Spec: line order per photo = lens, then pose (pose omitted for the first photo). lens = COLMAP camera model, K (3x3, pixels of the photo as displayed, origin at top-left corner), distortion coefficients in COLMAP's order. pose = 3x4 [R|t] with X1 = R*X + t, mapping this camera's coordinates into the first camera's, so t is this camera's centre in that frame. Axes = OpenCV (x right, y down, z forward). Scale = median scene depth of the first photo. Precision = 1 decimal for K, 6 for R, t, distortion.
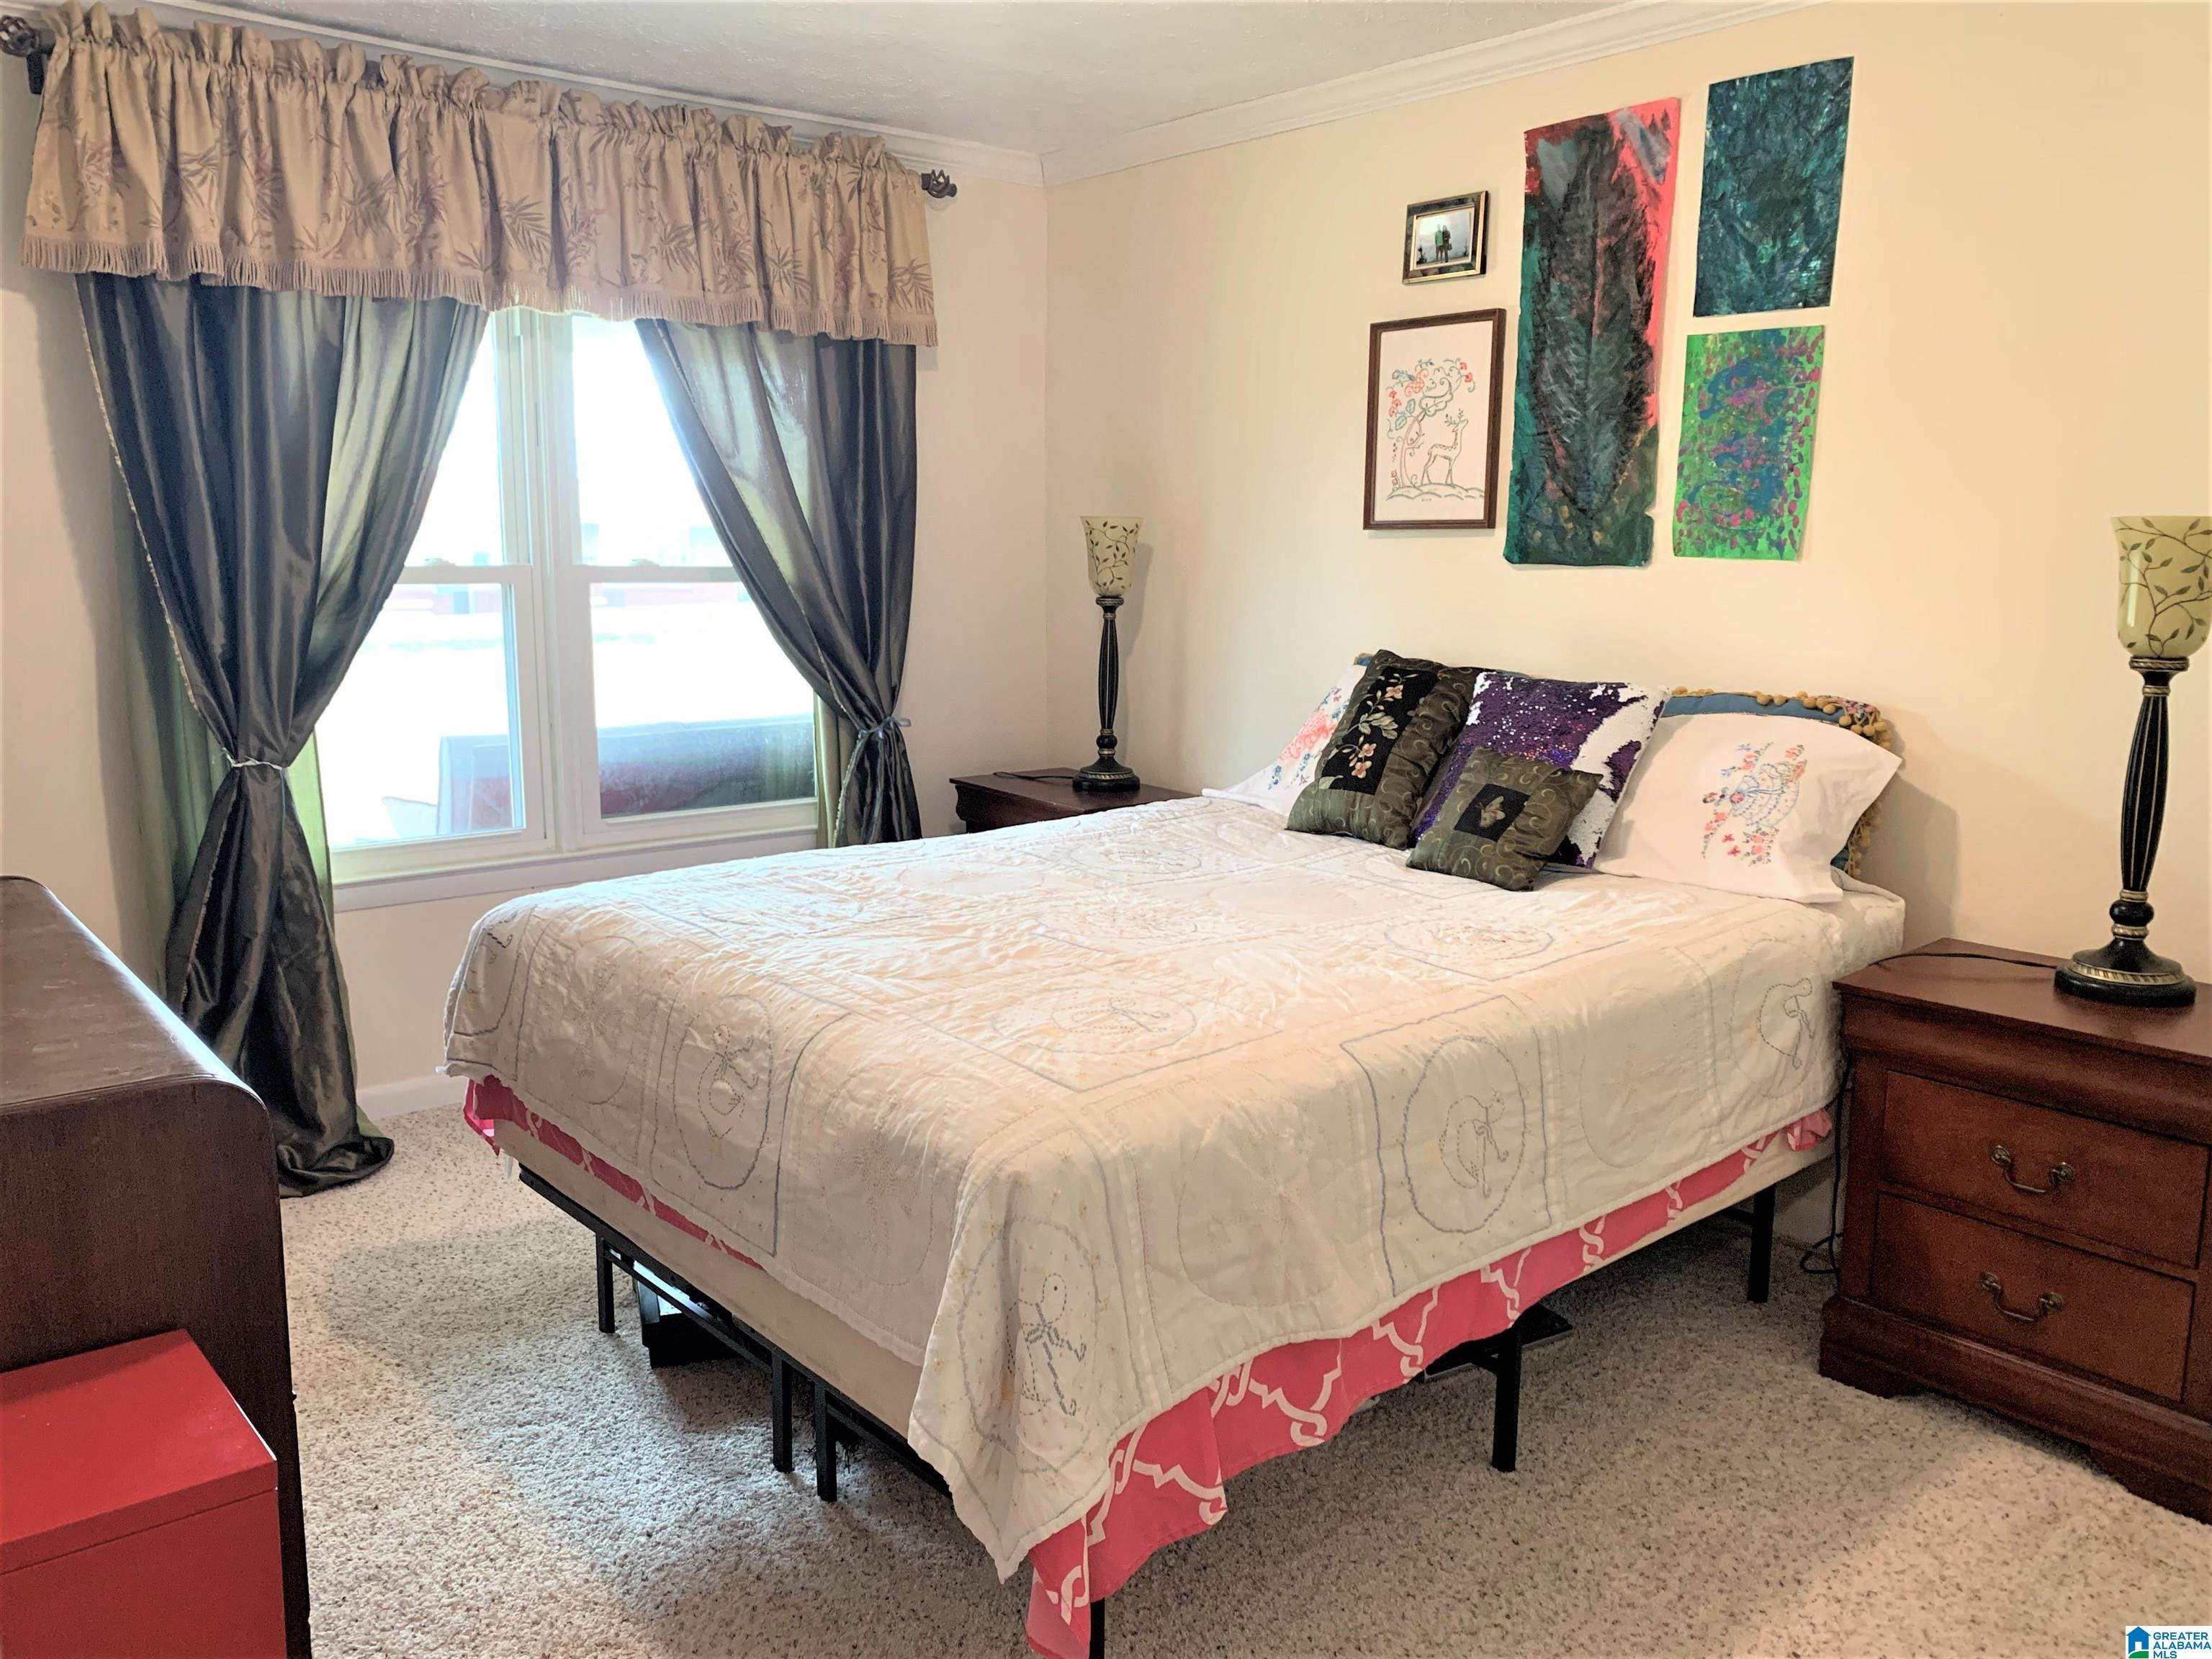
lens RADIAL K [[1703.5, 0, 1087.4], [0, 1703.5, 801.6], [0, 0, 1]] dist [0.058462, -0.084197]
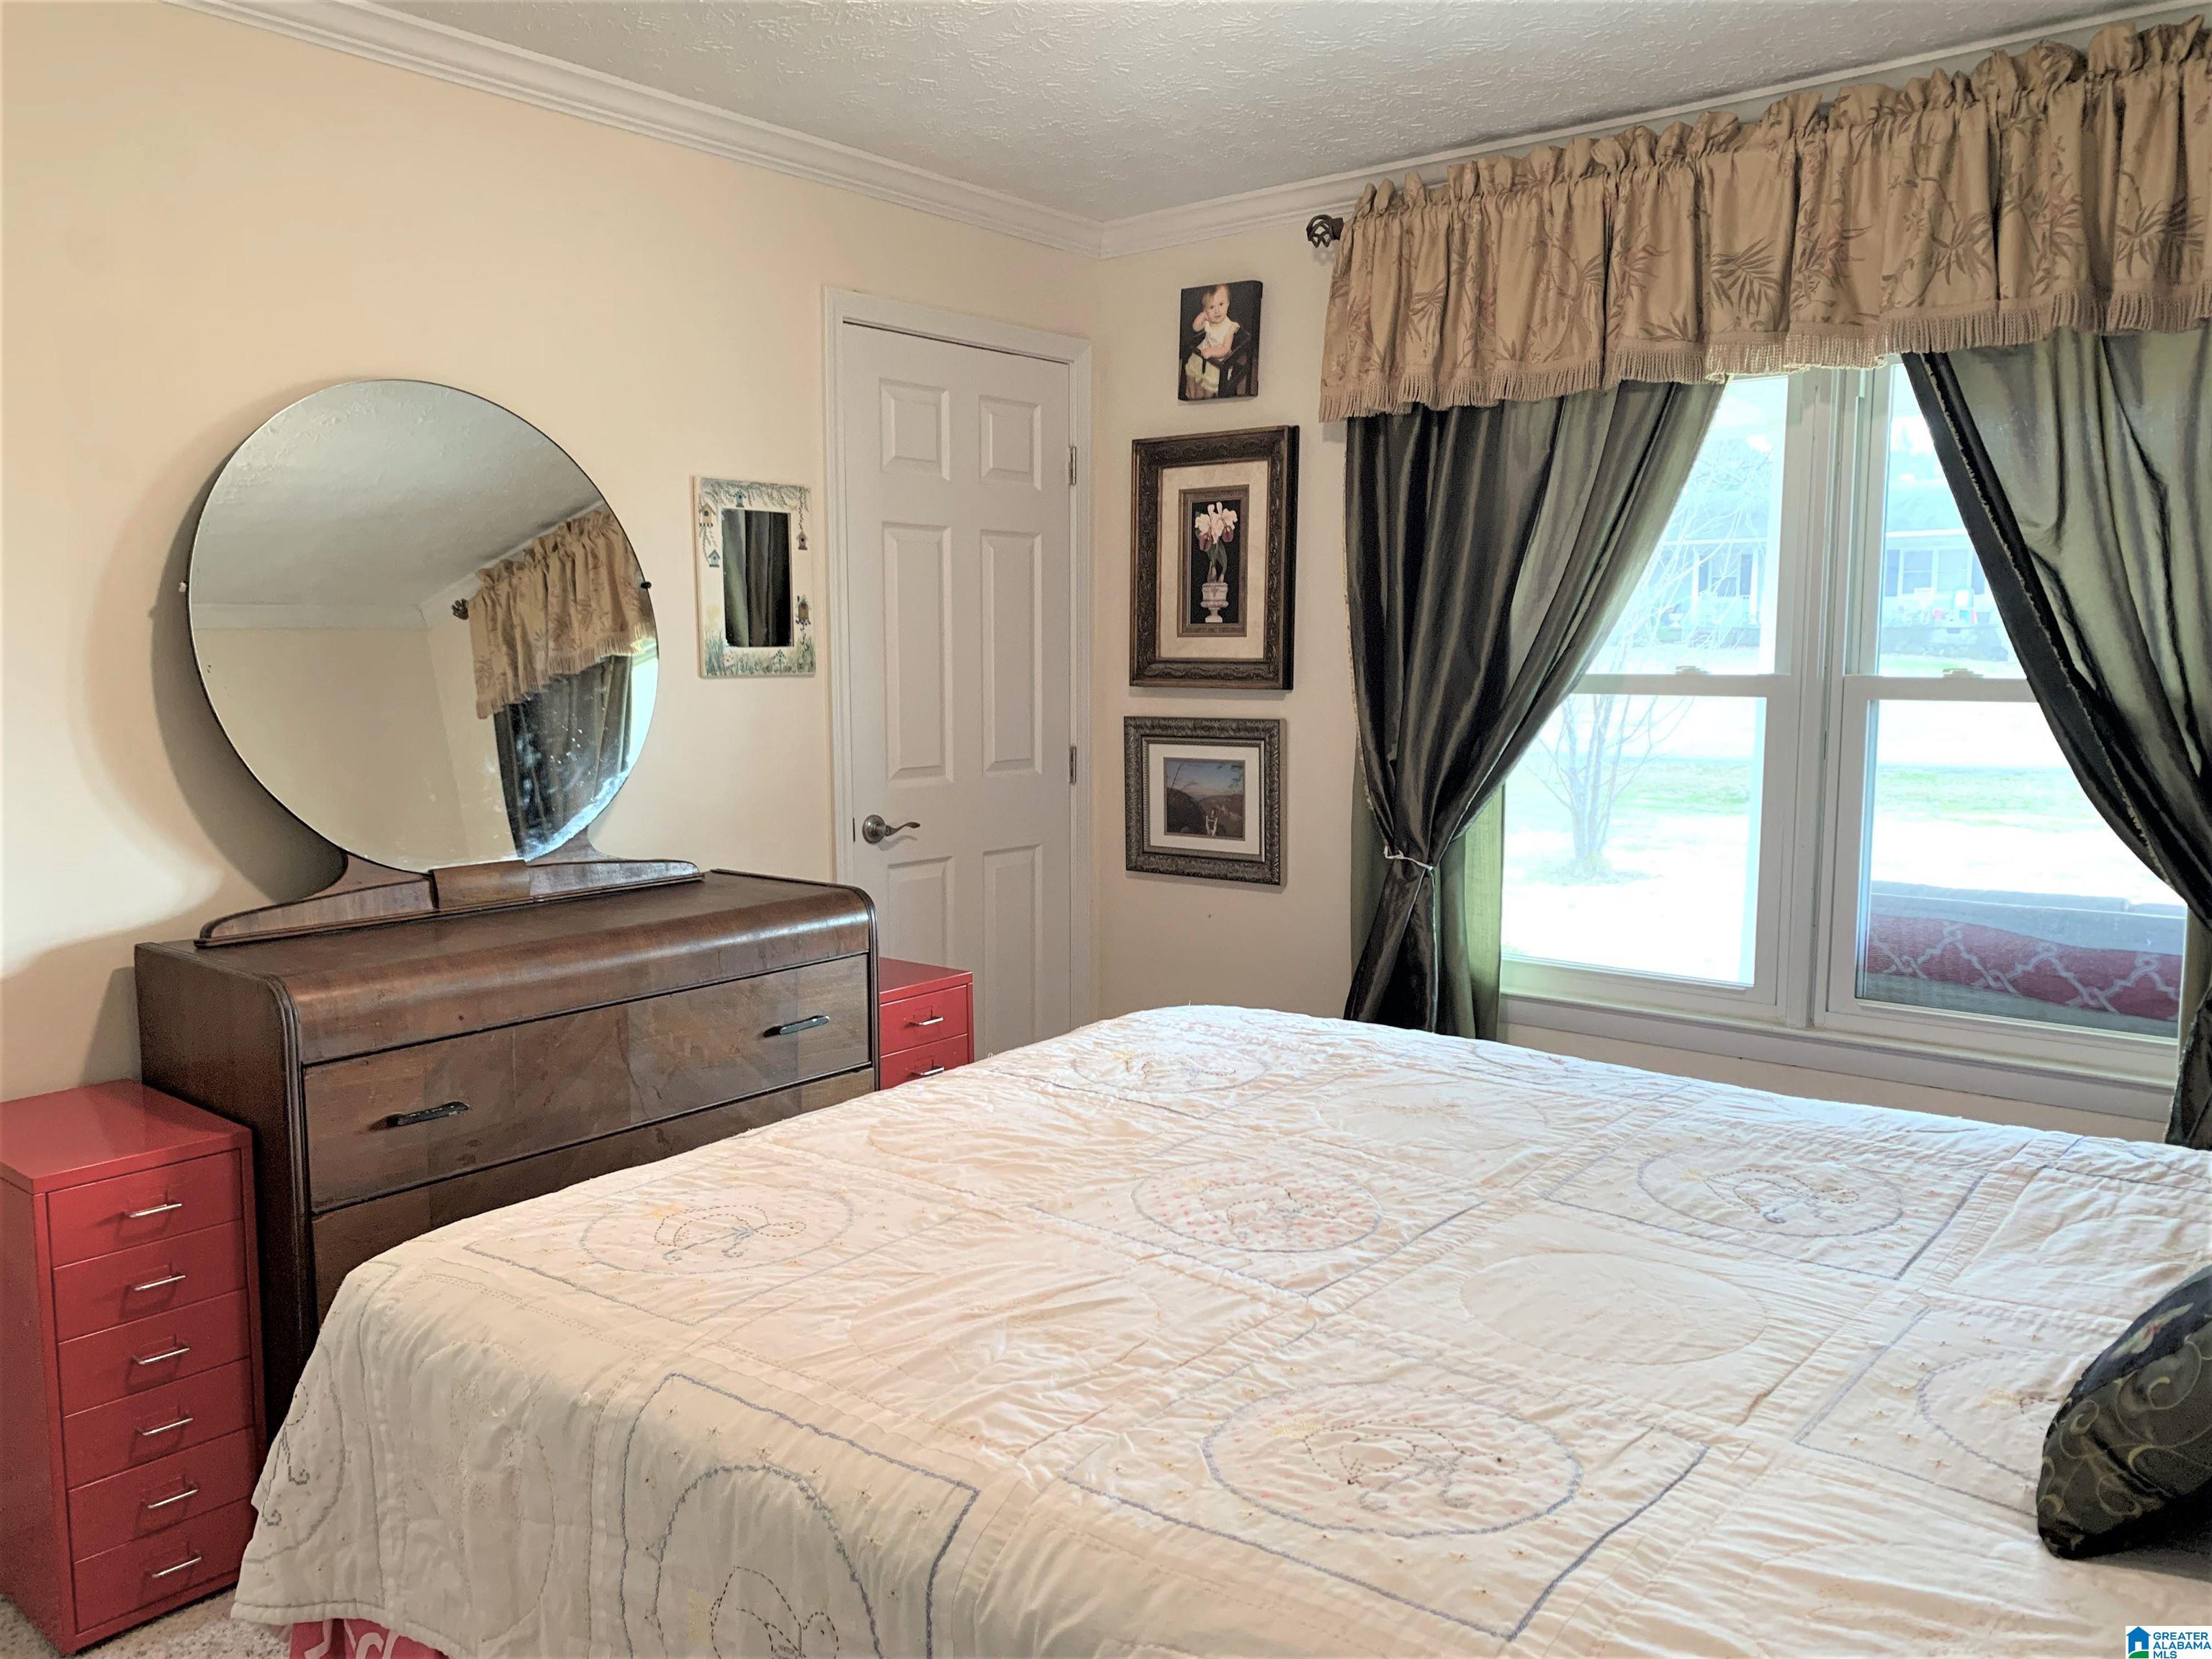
lens RADIAL K [[1703.5, 0, 1087.4], [0, 1703.5, 801.6], [0, 0, 1]] dist [0.058462, -0.084197]
pose [[0.186604, 0.084628, -0.978783, 0.495702], [-0.144987, 0.987746, 0.057761, -0.087650], [0.971678, 0.131133, 0.196587, 0.593710]]
